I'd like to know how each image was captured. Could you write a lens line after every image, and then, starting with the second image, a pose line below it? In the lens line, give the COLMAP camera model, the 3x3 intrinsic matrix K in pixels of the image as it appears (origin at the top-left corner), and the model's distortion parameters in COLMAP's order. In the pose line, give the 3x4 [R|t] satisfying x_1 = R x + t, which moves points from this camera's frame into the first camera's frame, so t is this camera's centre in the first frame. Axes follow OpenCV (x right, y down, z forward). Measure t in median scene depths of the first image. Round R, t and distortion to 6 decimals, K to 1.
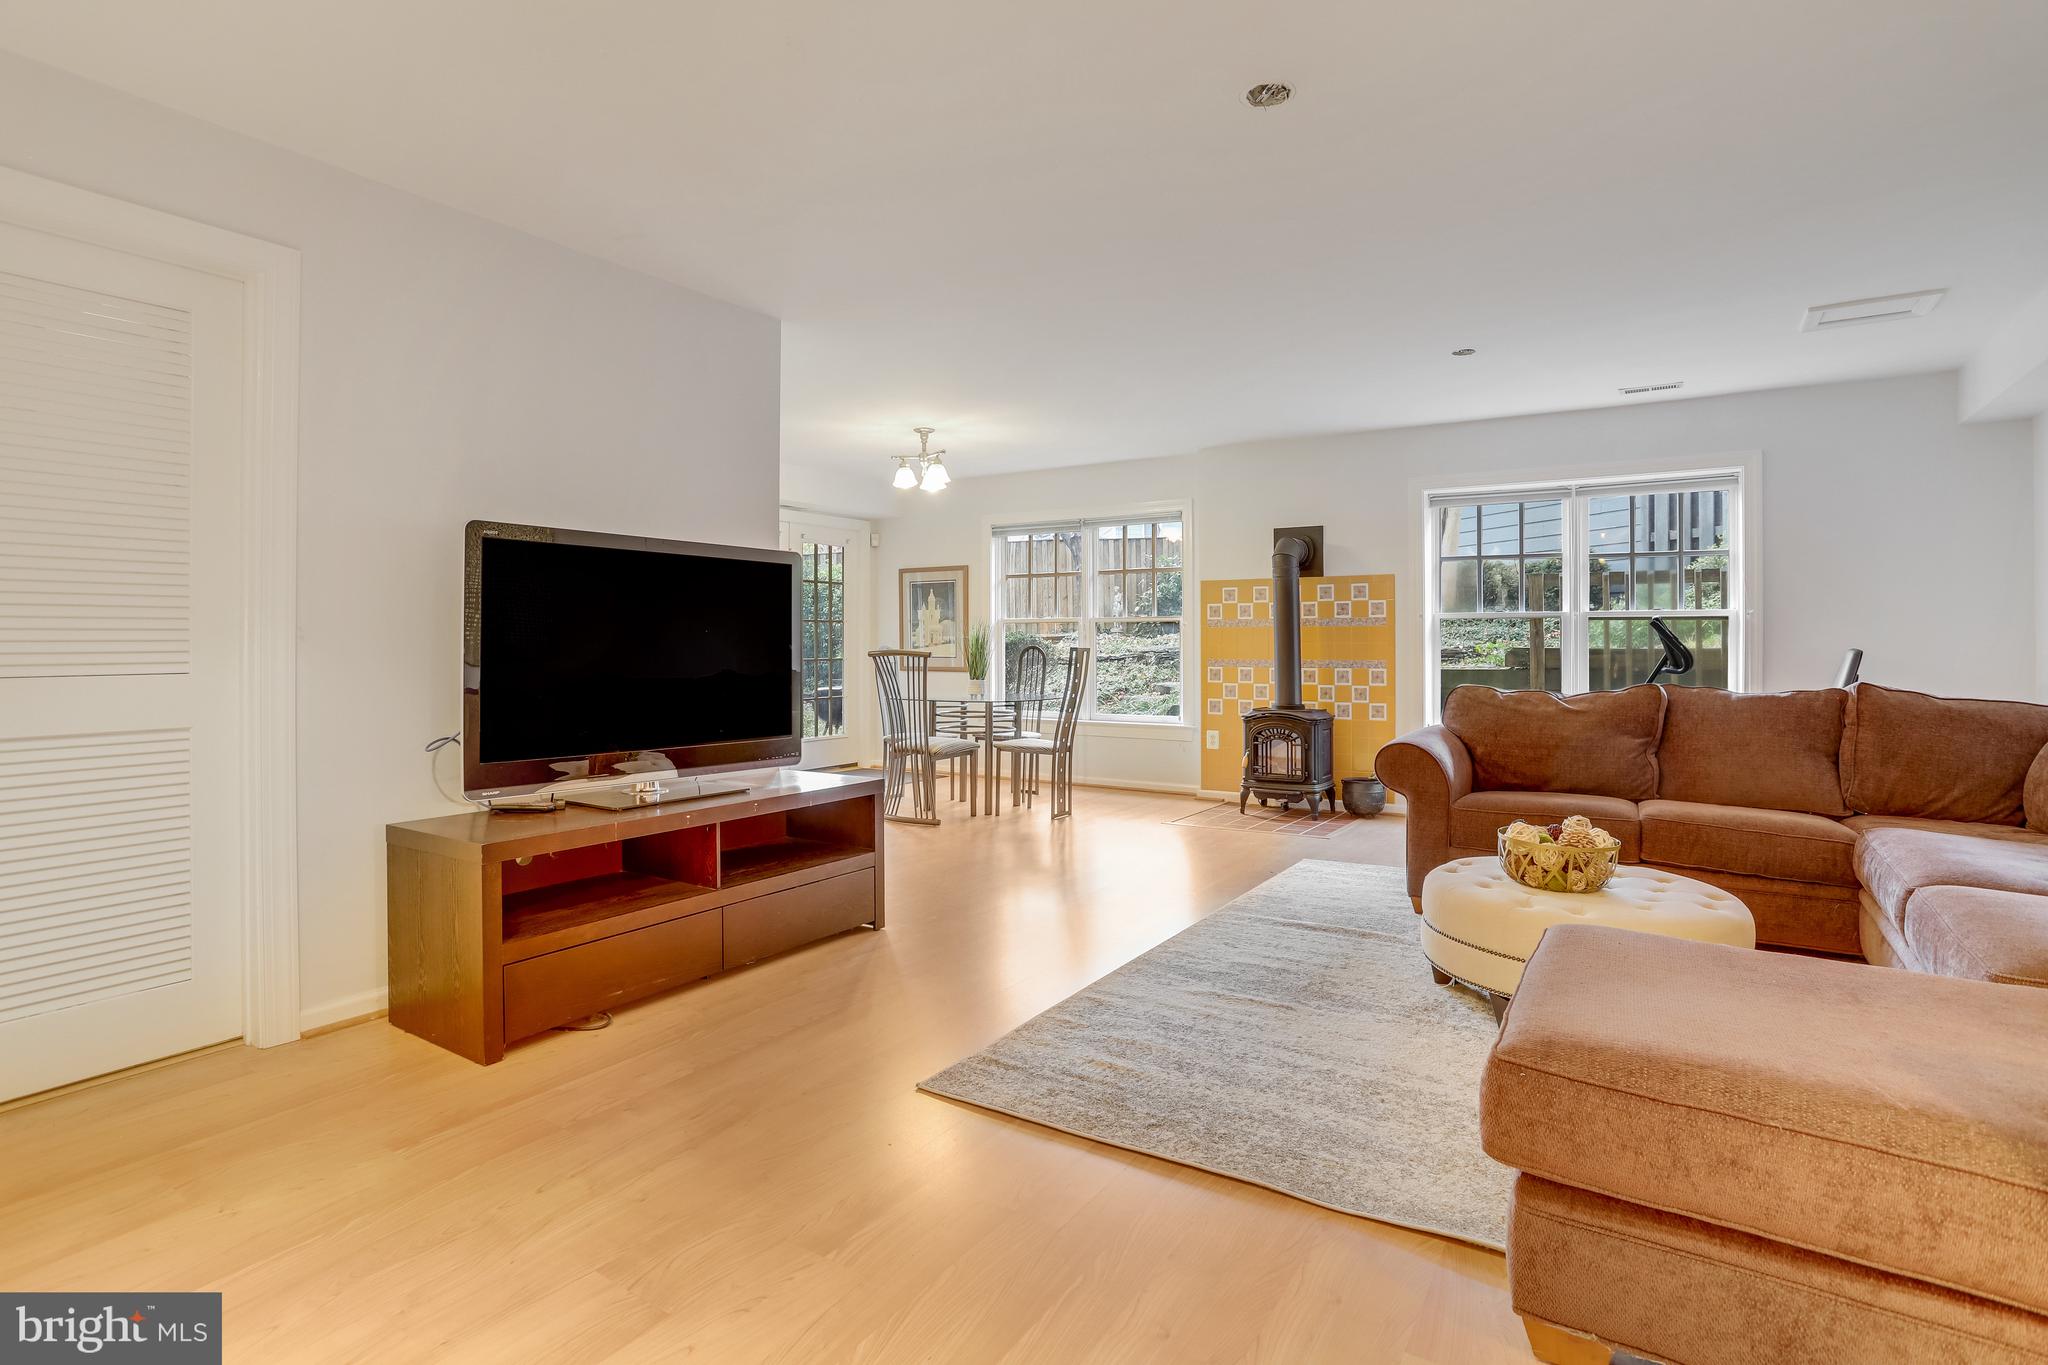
lens RADIAL K [[1002.0, 0, 1027.0], [0, 1002.0, 654.5], [0, 0, 1]] dist [-0.068313, 0.025560]
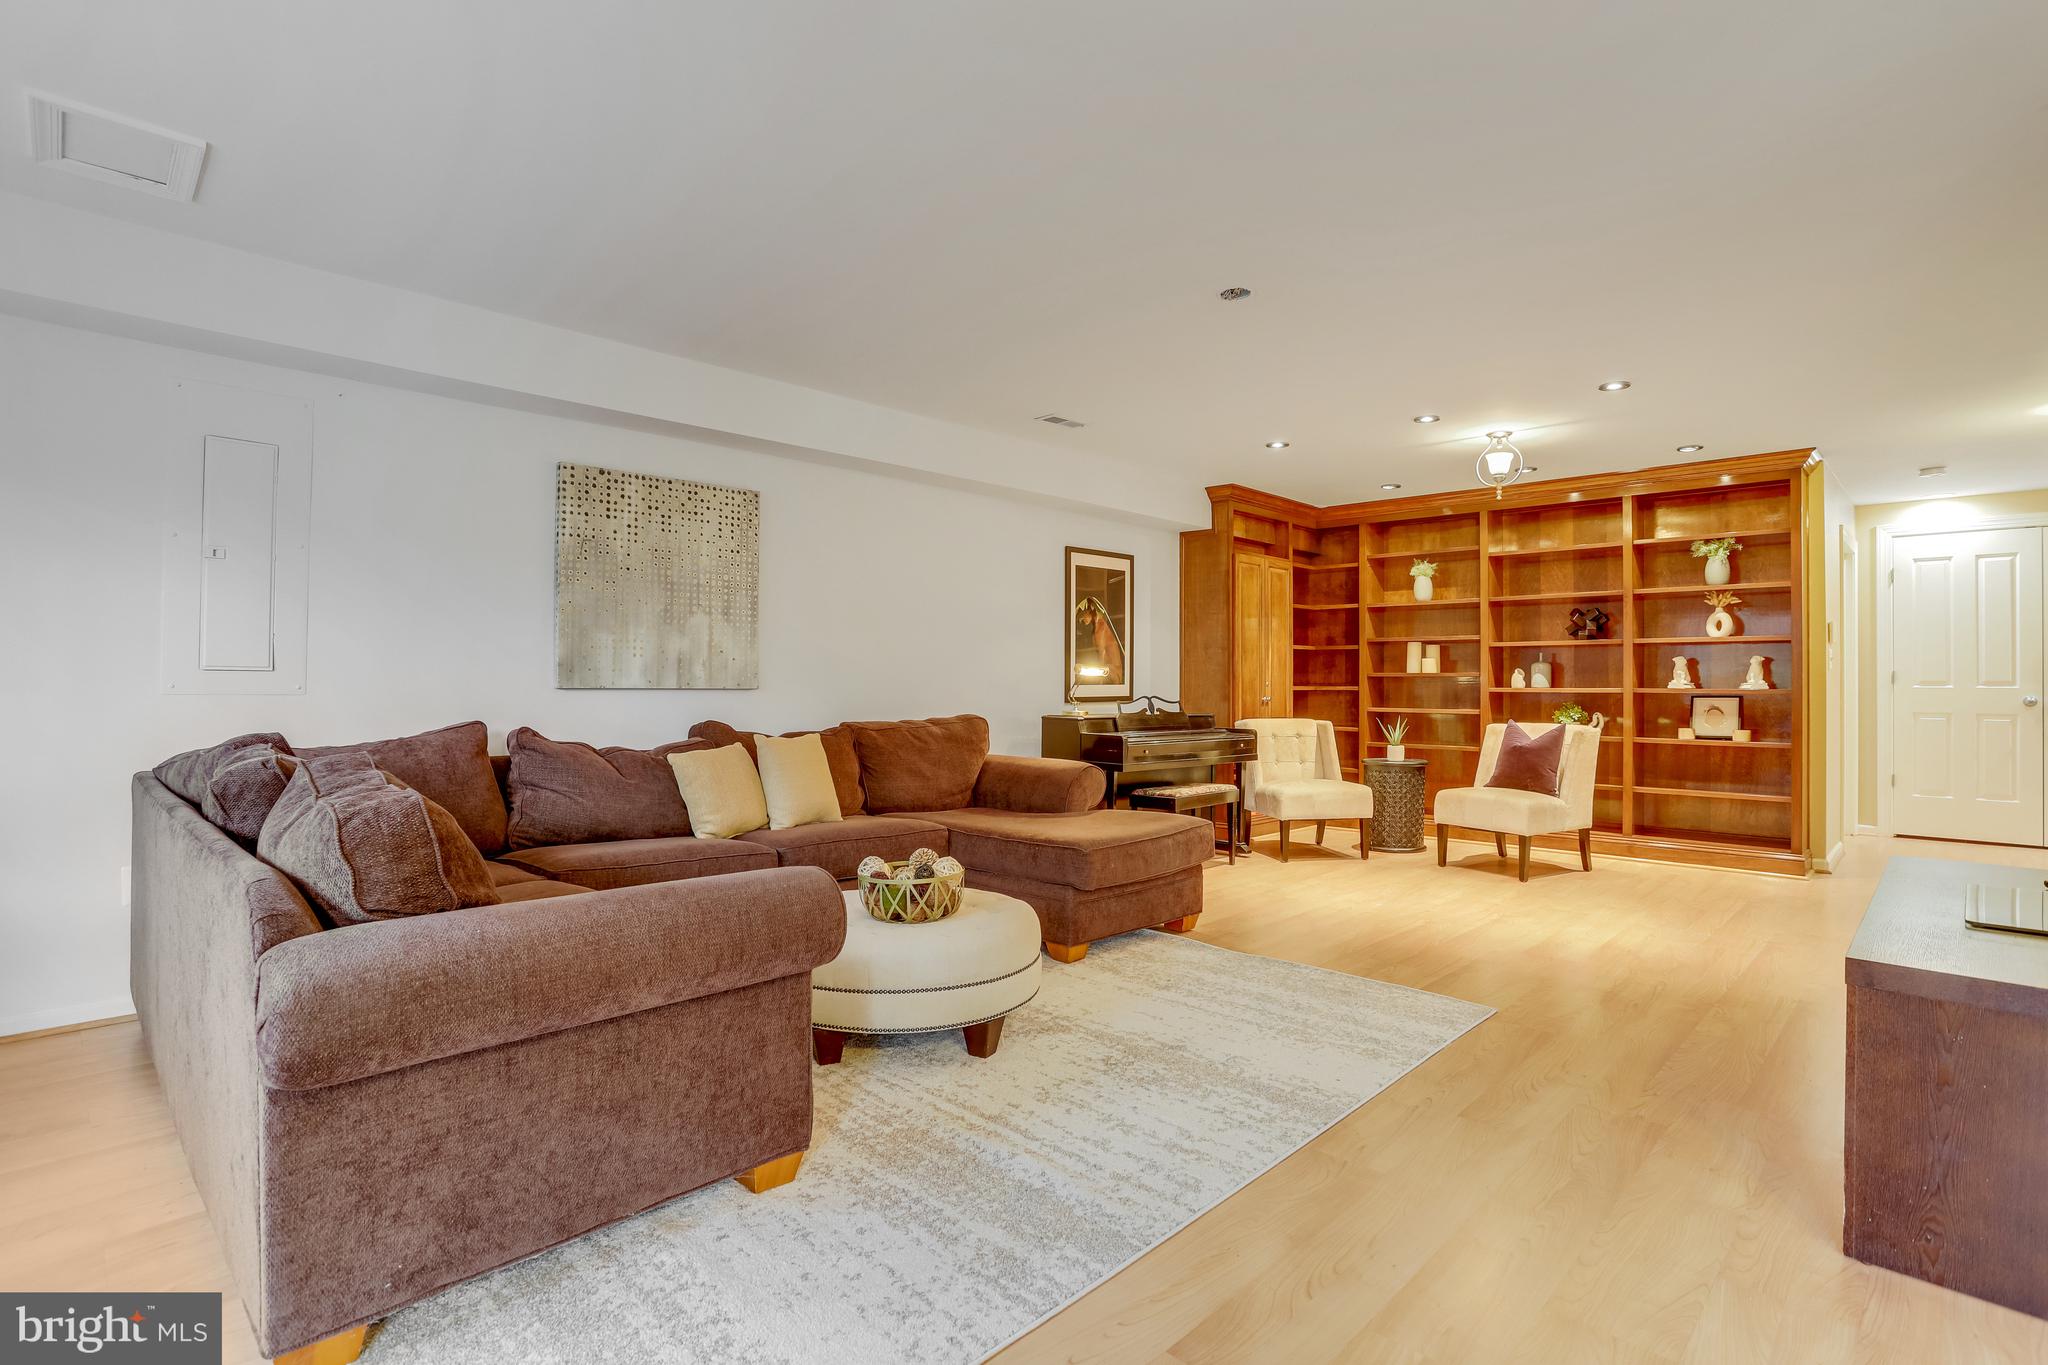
lens RADIAL K [[995.6, 0, 1024.0], [0, 995.6, 682.5], [0, 0, 1]] dist [-0.083231, 0.041875]
pose [[-0.978533, -0.007639, 0.205948, 0.113151], [-0.005459, 0.999923, 0.011154, -0.012801], [-0.206018, 0.009790, -0.978499, 1.067563]]
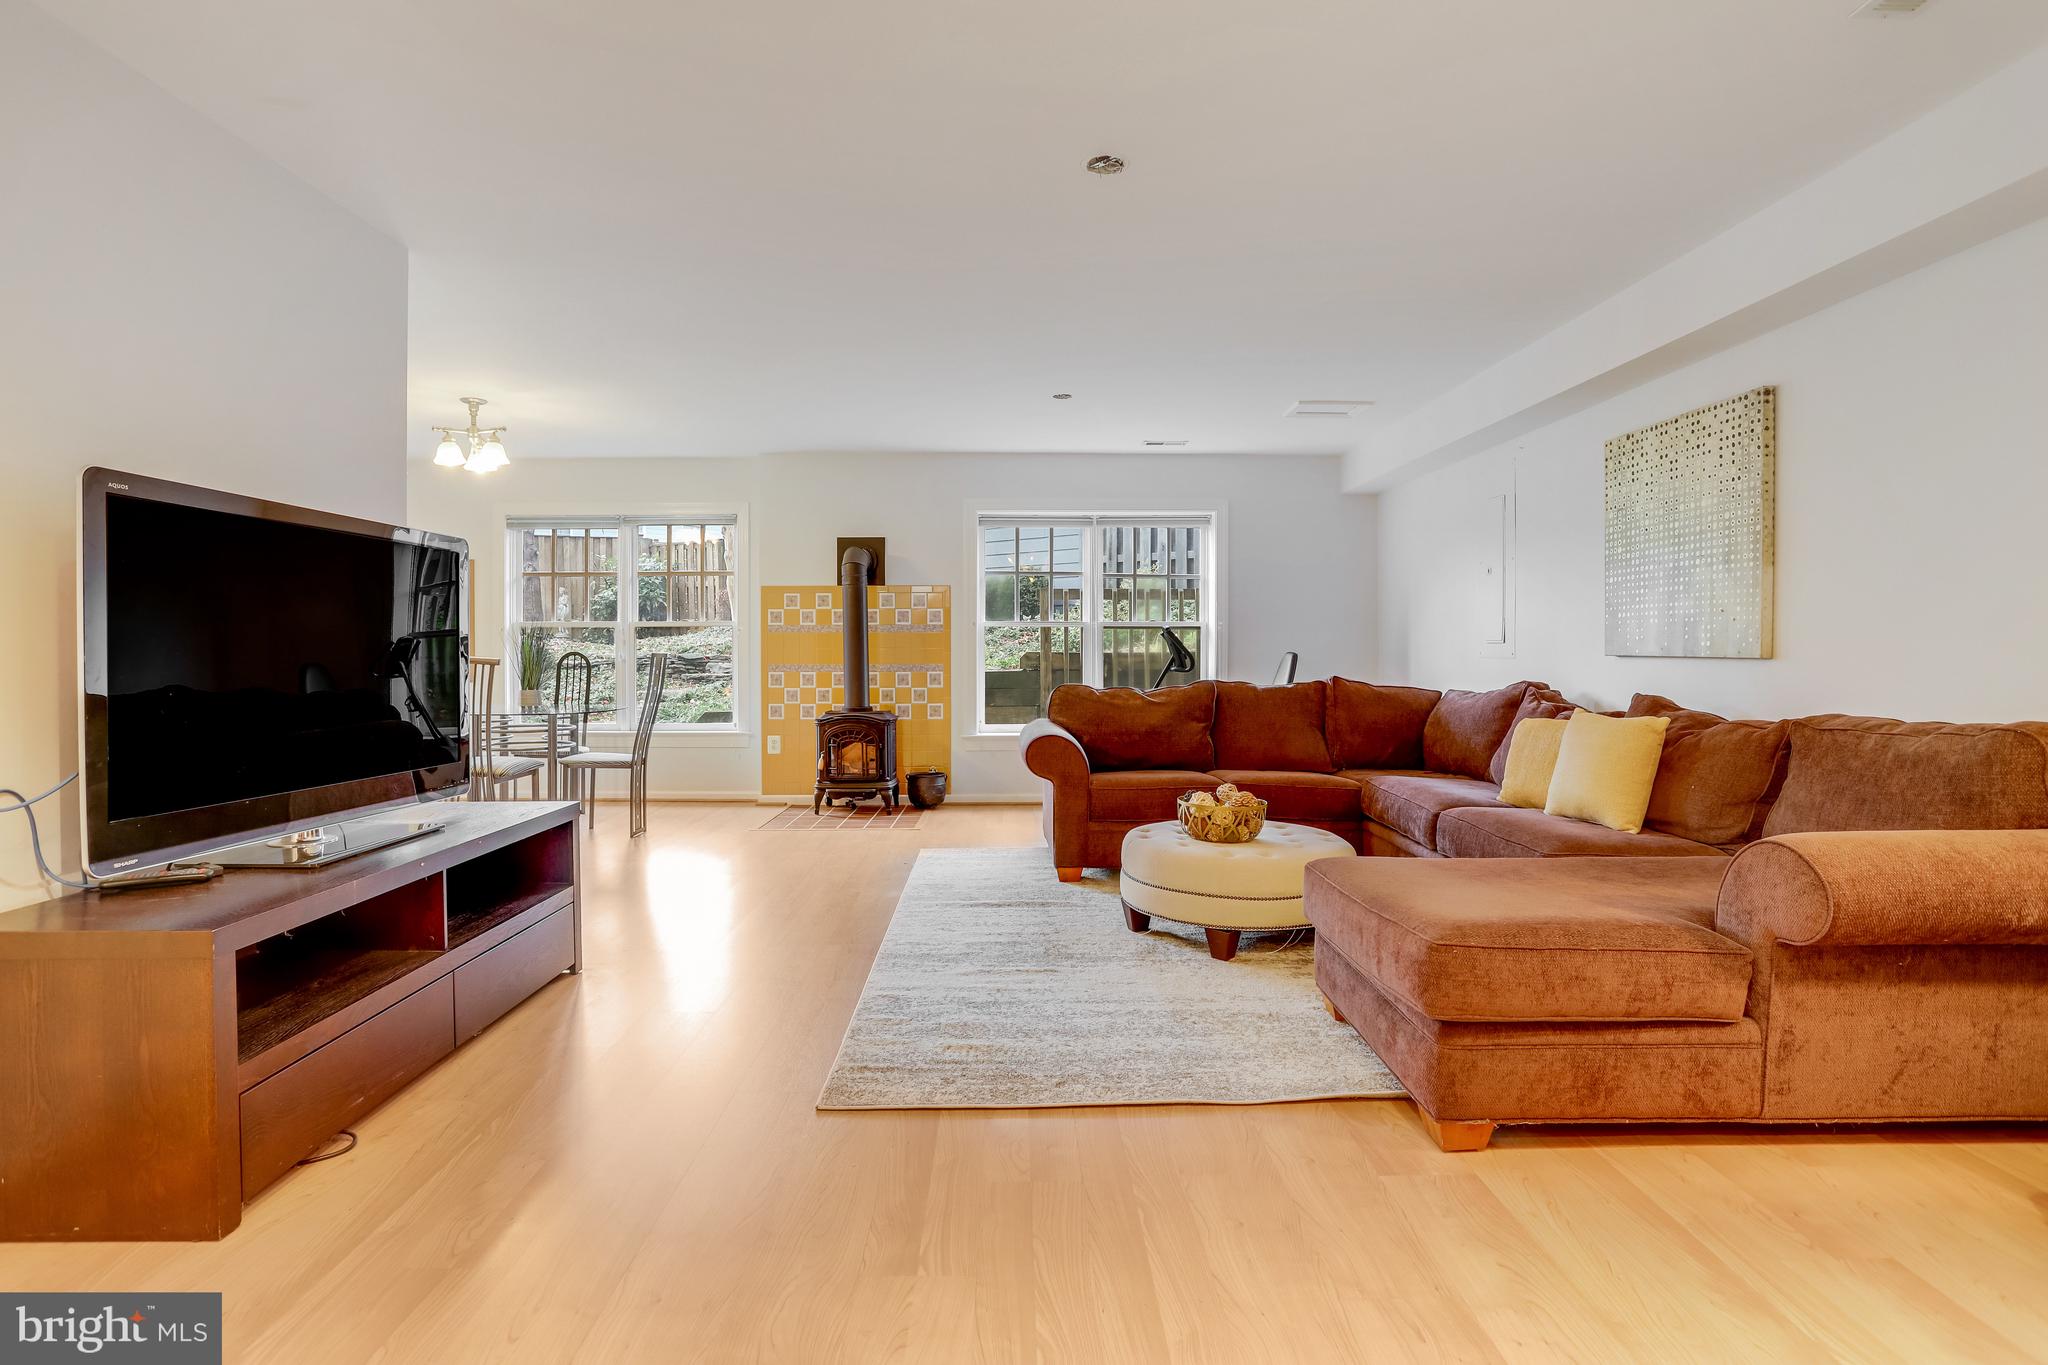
lens RADIAL K [[995.6, 0, 1024.0], [0, 995.6, 682.5], [0, 0, 1]] dist [-0.083231, 0.041875]
pose [[0.830194, -0.018989, 0.557151, -0.202722], [0.006608, 0.999685, 0.024226, 0.000424], [-0.557435, -0.016431, 0.830058, 0.045776]]
